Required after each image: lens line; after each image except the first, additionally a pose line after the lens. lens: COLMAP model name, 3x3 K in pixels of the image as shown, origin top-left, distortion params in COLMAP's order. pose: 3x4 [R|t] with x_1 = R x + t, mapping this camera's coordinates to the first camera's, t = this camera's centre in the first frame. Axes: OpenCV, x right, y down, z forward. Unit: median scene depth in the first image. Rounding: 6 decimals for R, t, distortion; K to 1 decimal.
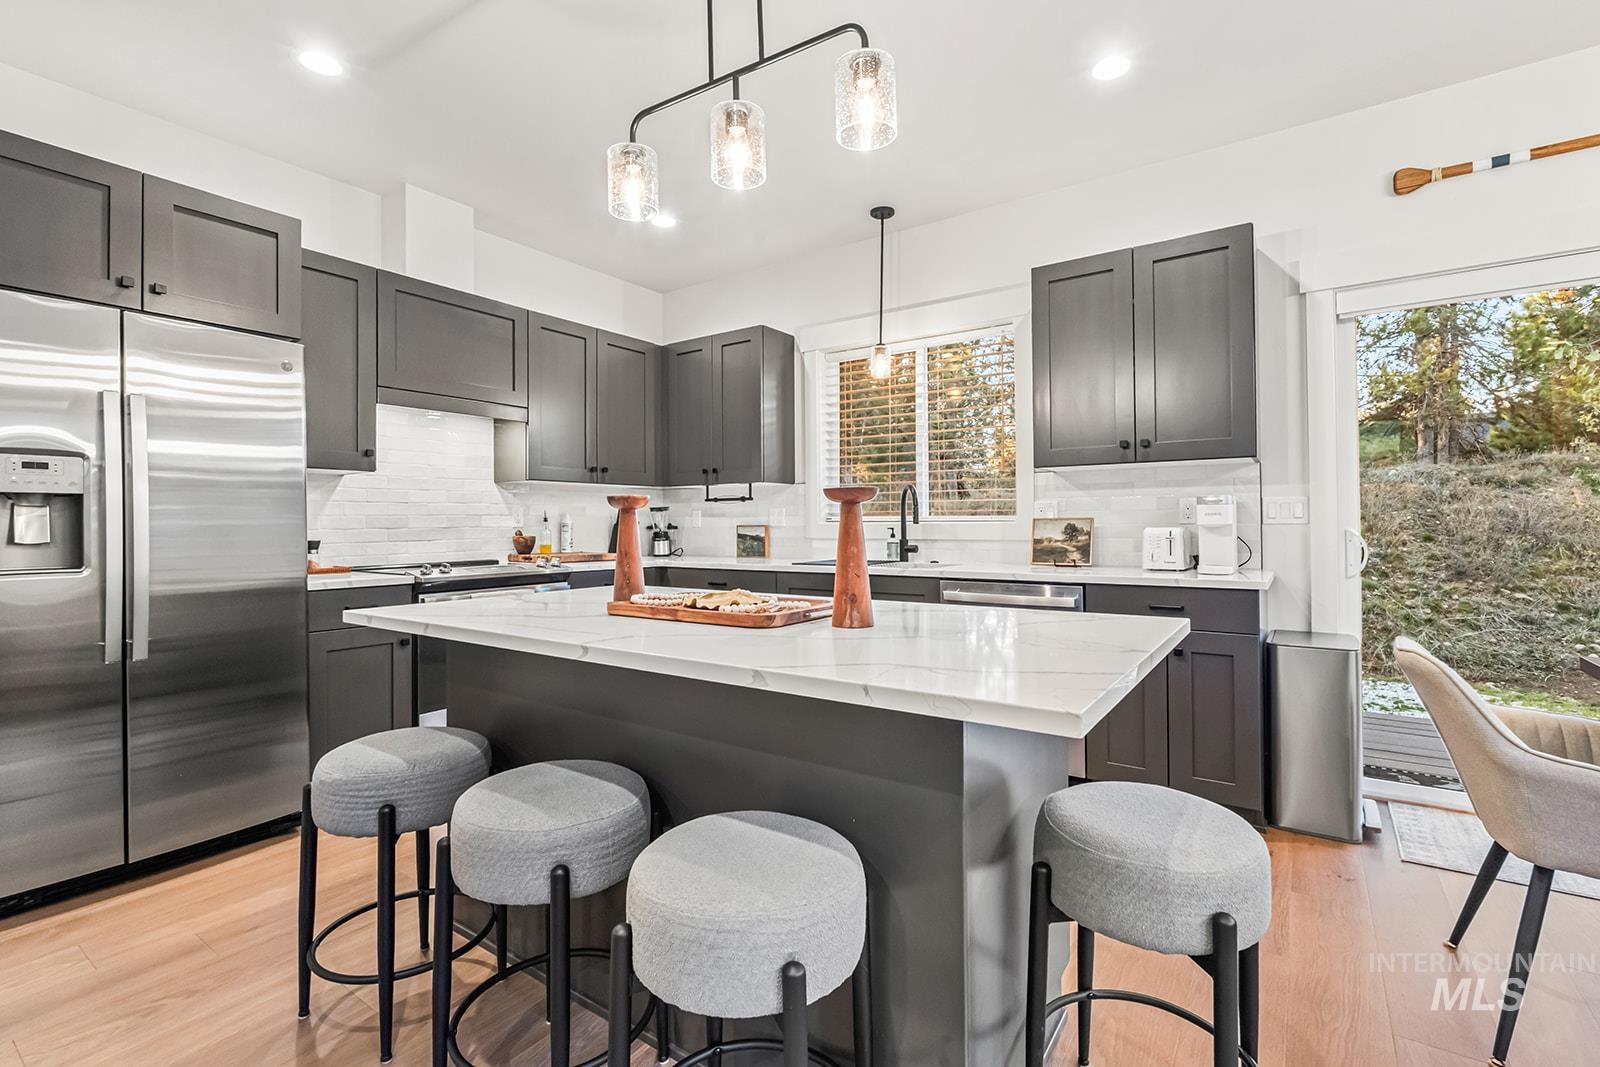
lens RADIAL K [[712.4, 0, 807.3], [0, 712.4, 523.8], [0, 0, 1]] dist [0.000504, -0.001271]
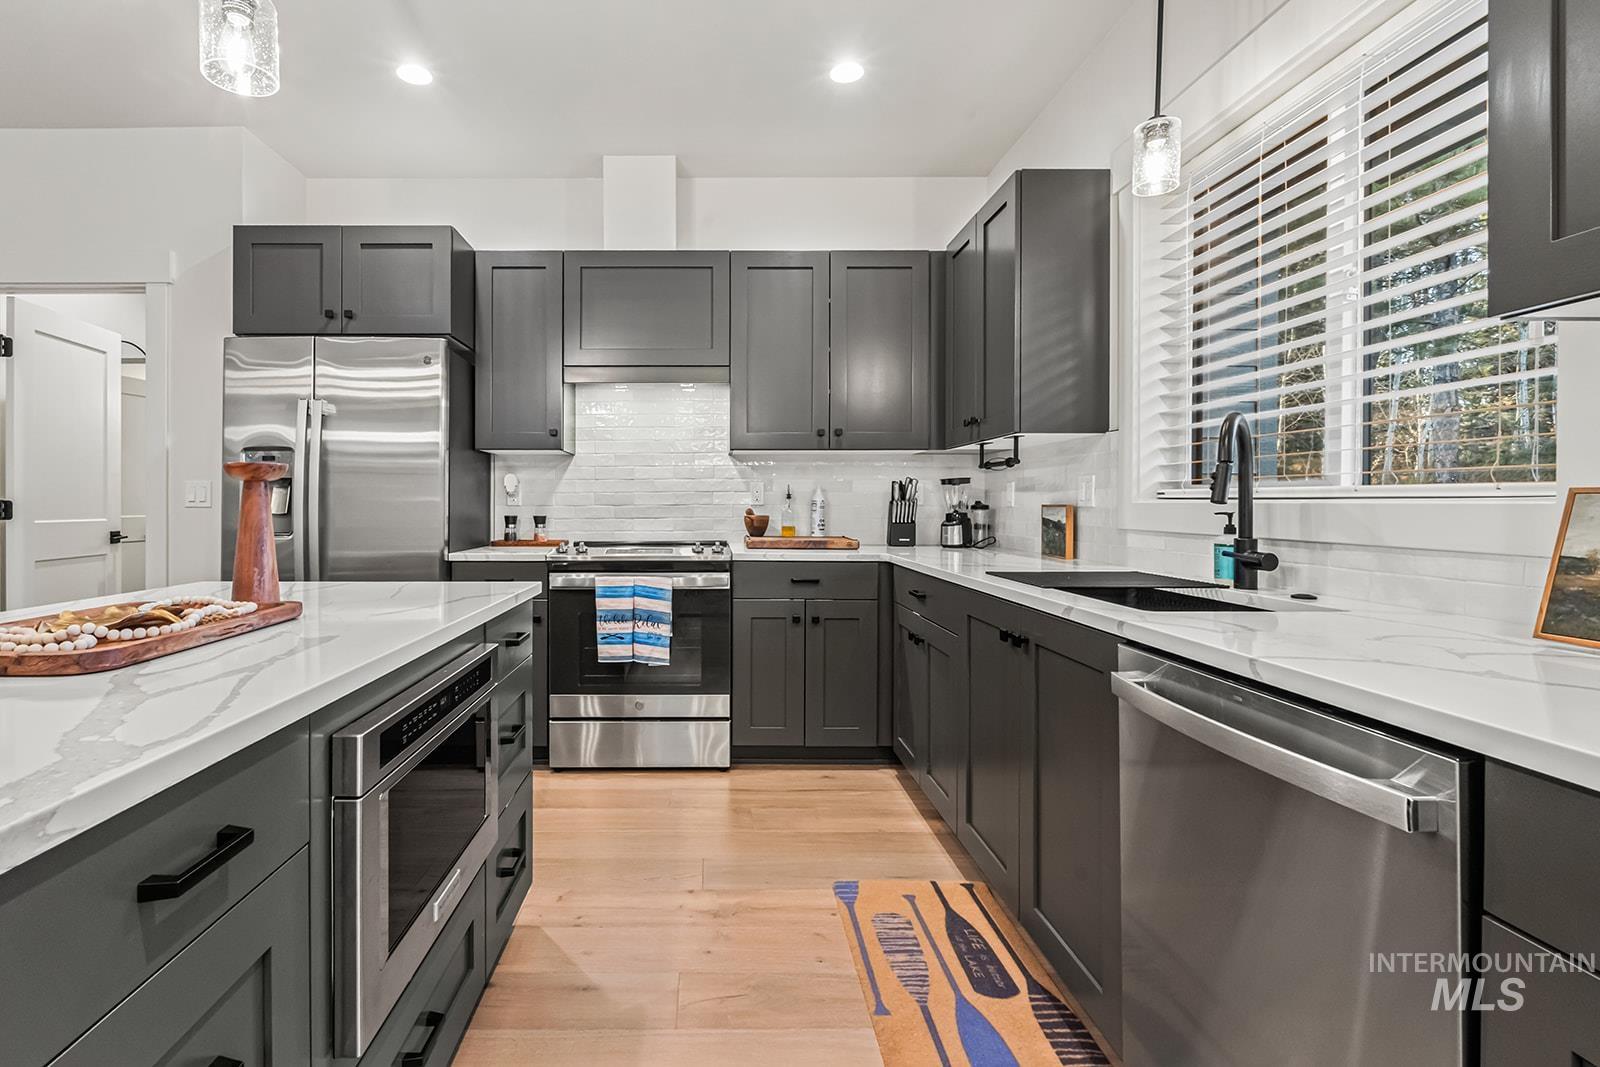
lens RADIAL K [[712.4, 0, 704.0], [0, 712.4, 511.6], [0, 0, 1]] dist [0.000504, -0.001271]
pose [[0.570531, 0.012676, -0.821178, 0.269512], [-0.003480, 0.999909, 0.013017, 0.001290], [0.821269, -0.004569, 0.570523, 0.433582]]
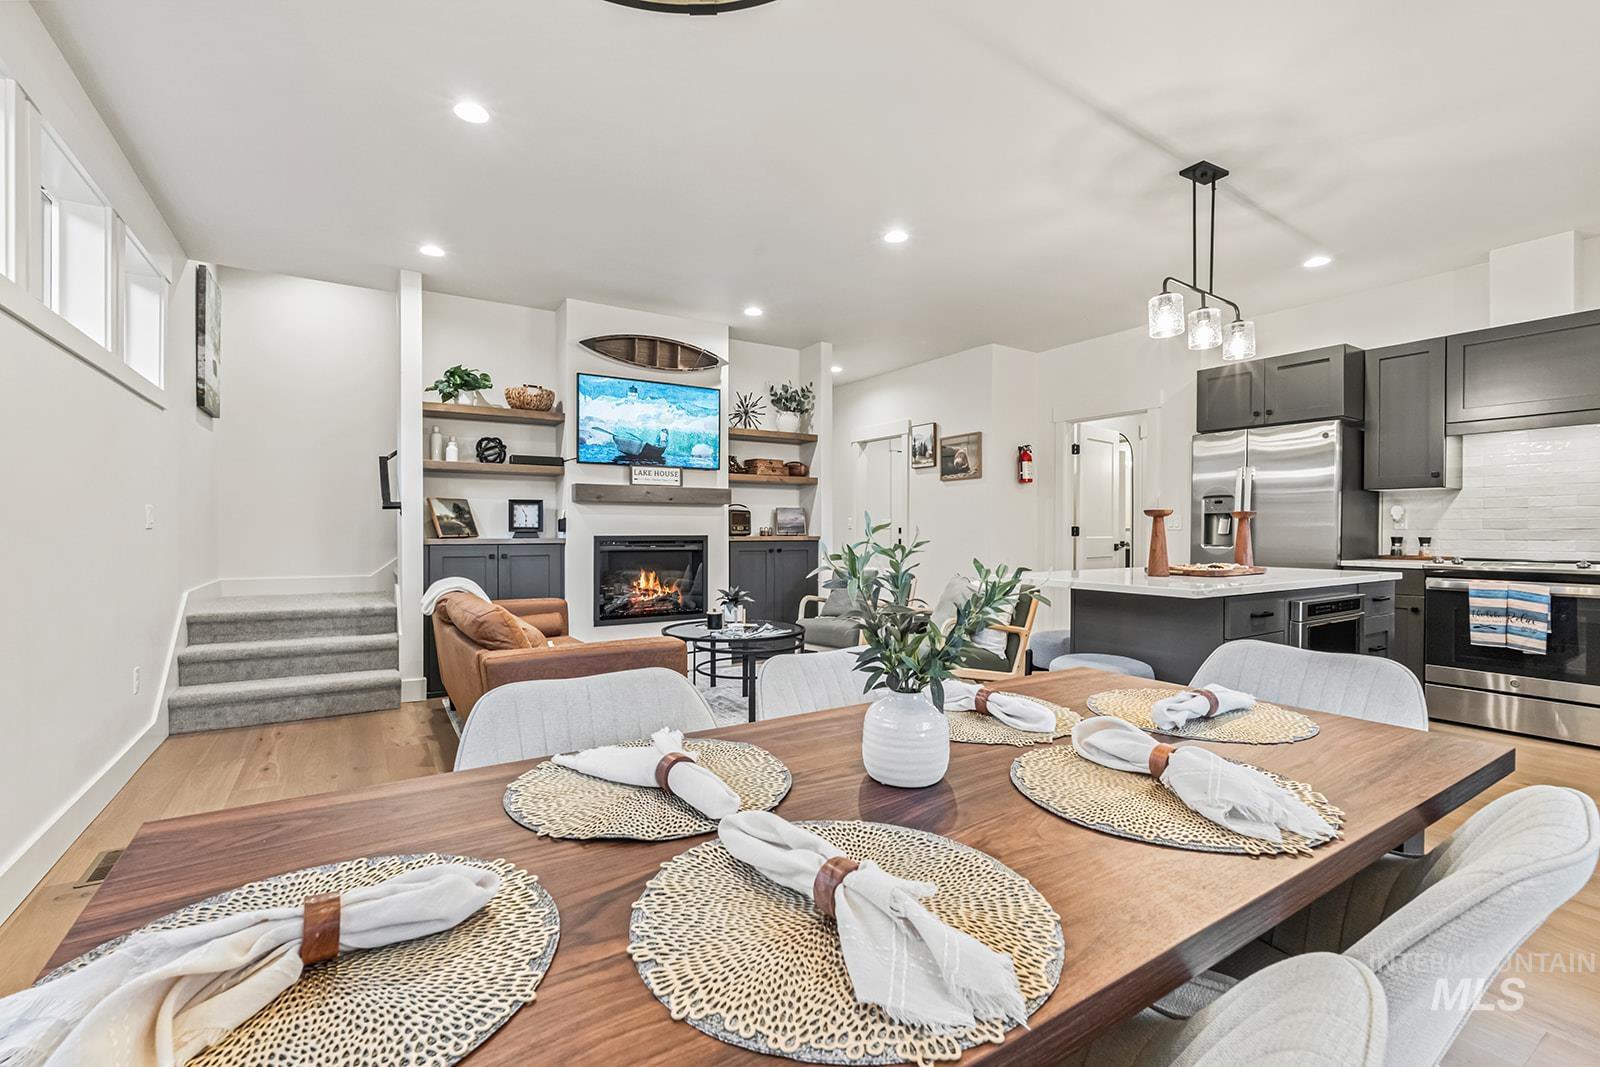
lens RADIAL K [[712.4, 0, 792.7], [0, 712.4, 532.2], [0, 0, 1]] dist [0.000504, -0.001271]
pose [[-0.391252, 0.007858, -0.920250, 0.844880], [0.001906, 0.999968, 0.007729, -0.000028], [0.920282, 0.001270, -0.391254, 0.291017]]
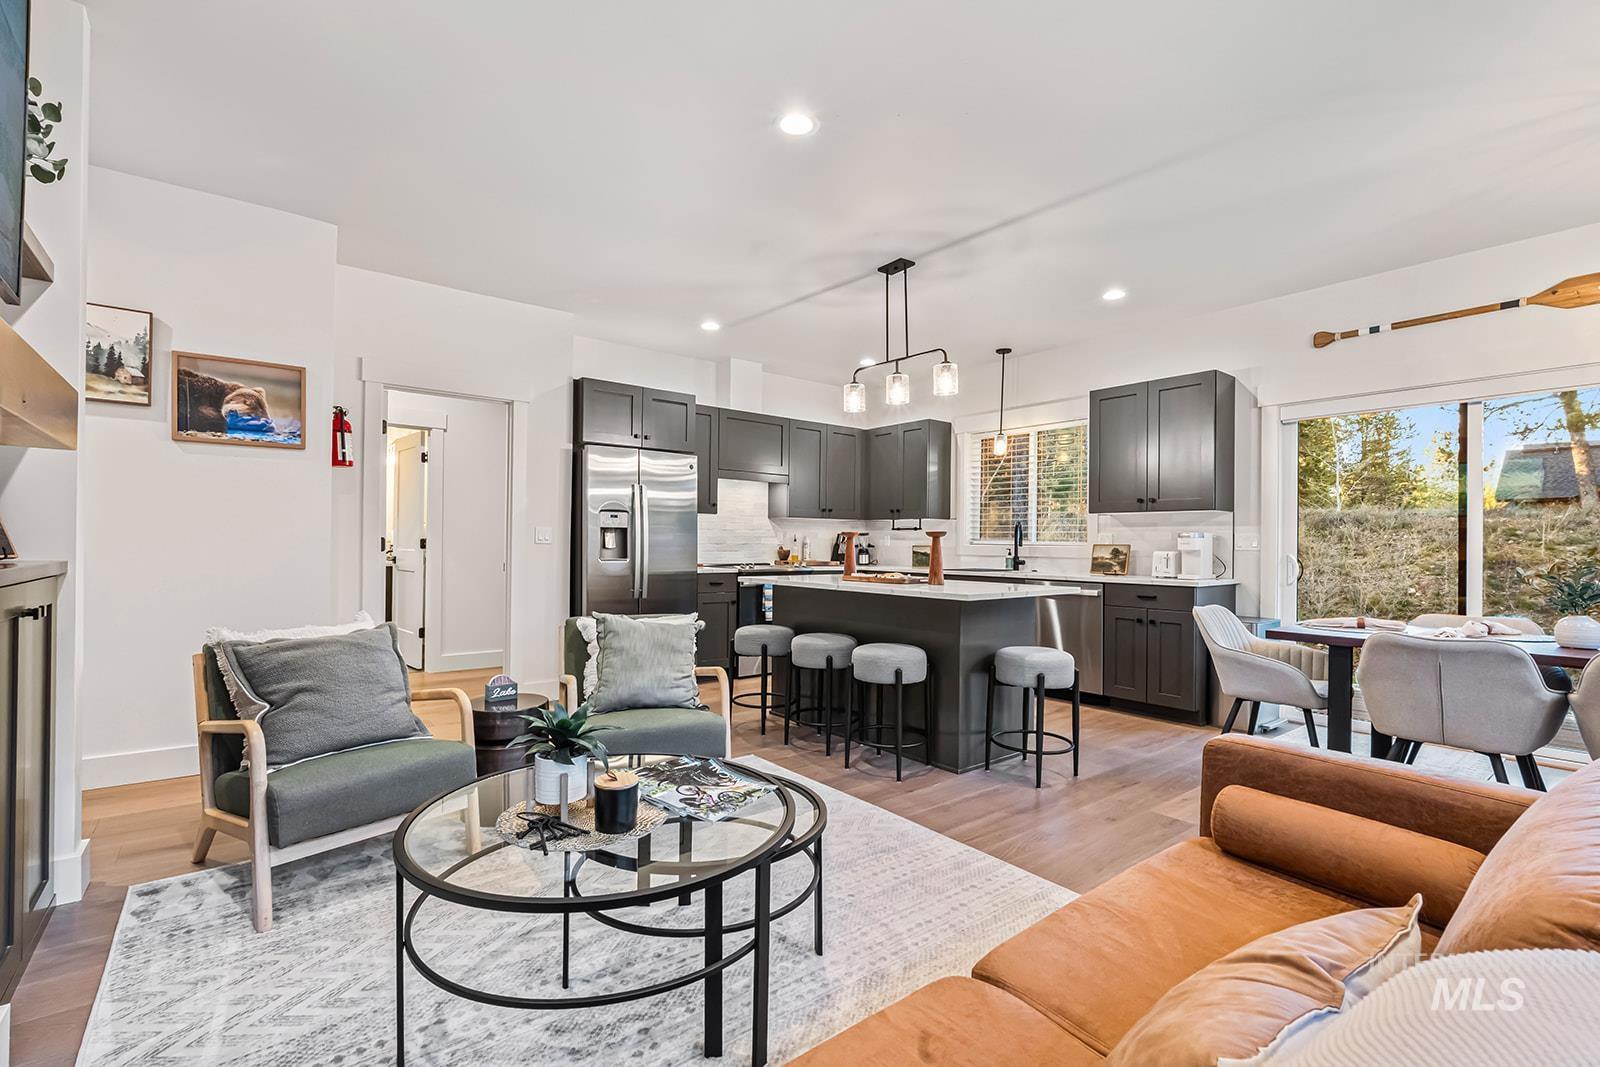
lens RADIAL K [[712.4, 0, 795.0], [0, 712.4, 539.7], [0, 0, 1]] dist [0.000504, -0.001271]
pose [[0.955511, 0.014764, -0.294585, 0.117436], [-0.016325, 0.999863, -0.002839, -0.002032], [0.294502, 0.007522, 0.955621, -0.570383]]
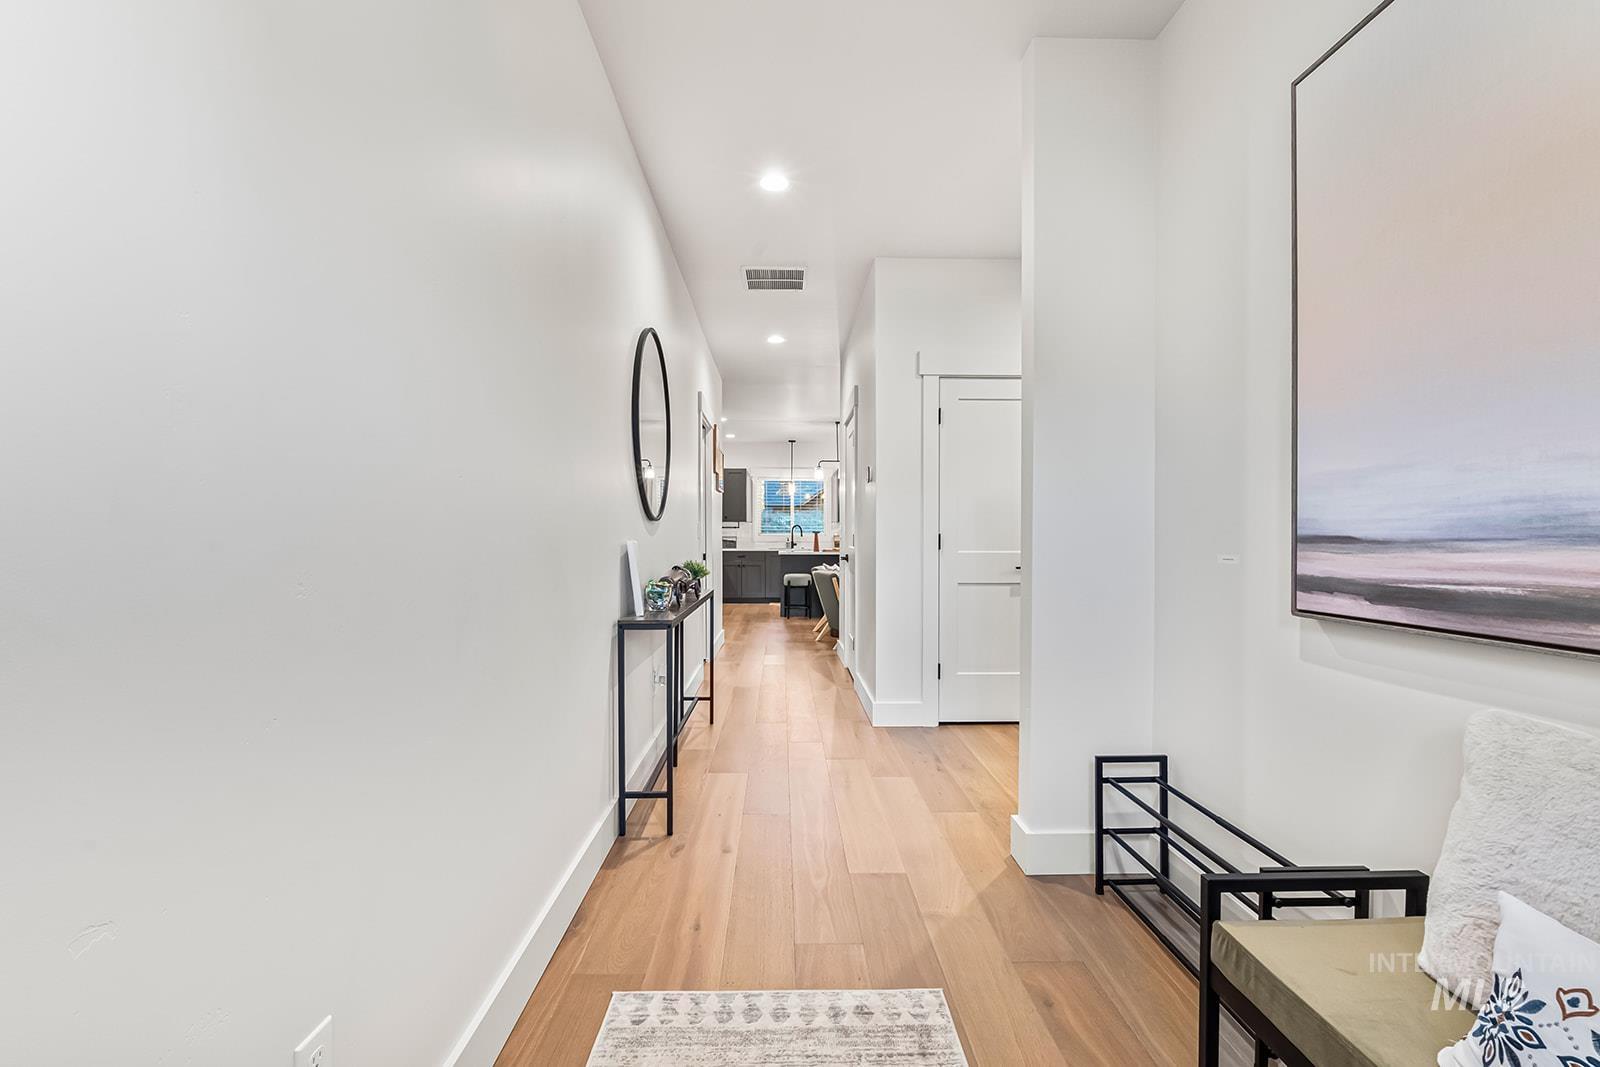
lens RADIAL K [[712.4, 0, 799.3], [0, 712.4, 534.1], [0, 0, 1]] dist [0.000504, -0.001271]
pose [[0.805471, 0.009001, 0.592567, -1.568371], [-0.007789, 0.999959, -0.004600, 0.003658], [-0.592584, -0.000910, 0.805508, -1.438411]]
